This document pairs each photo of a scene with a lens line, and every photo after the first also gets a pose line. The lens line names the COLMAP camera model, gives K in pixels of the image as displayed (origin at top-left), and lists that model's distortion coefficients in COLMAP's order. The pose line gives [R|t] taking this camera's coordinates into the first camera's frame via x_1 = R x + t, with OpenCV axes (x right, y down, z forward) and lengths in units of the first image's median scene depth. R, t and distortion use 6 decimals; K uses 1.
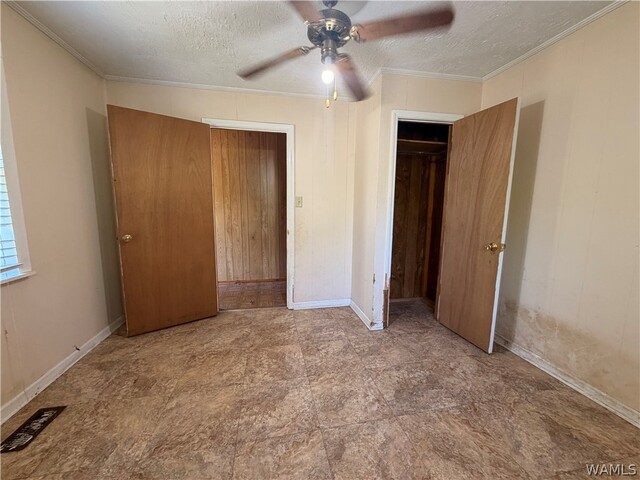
lens RADIAL K [[255.1, 0, 320.4], [0, 255.1, 240.6], [0, 0, 1]] dist [-0.003087, 0.000878]
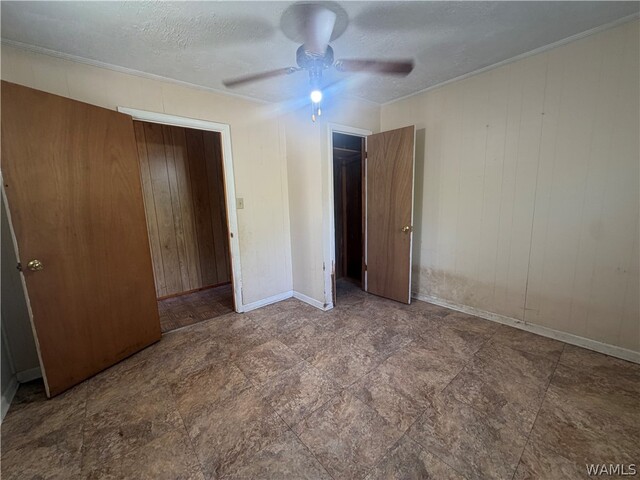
lens RADIAL K [[255.1, 0, 320.5], [0, 255.1, 240.0], [0, 0, 1]] dist [-0.003087, 0.000878]
pose [[0.874406, -0.114828, 0.471412, -0.392137], [0.108920, 0.993249, 0.039905, -0.021028], [-0.472812, 0.016453, 0.881010, -0.022664]]
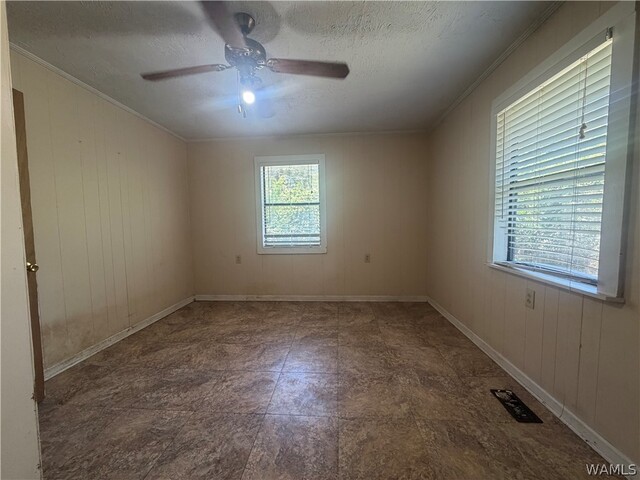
lens RADIAL K [[255.1, 0, 316.3], [0, 255.1, 239.8], [0, 0, 1]] dist [-0.003087, 0.000878]
pose [[-0.958281, -0.014146, 0.285478, -0.381690], [0.045330, 0.978613, 0.200655, -0.167856], [-0.282211, 0.205225, -0.937144, 1.392428]]
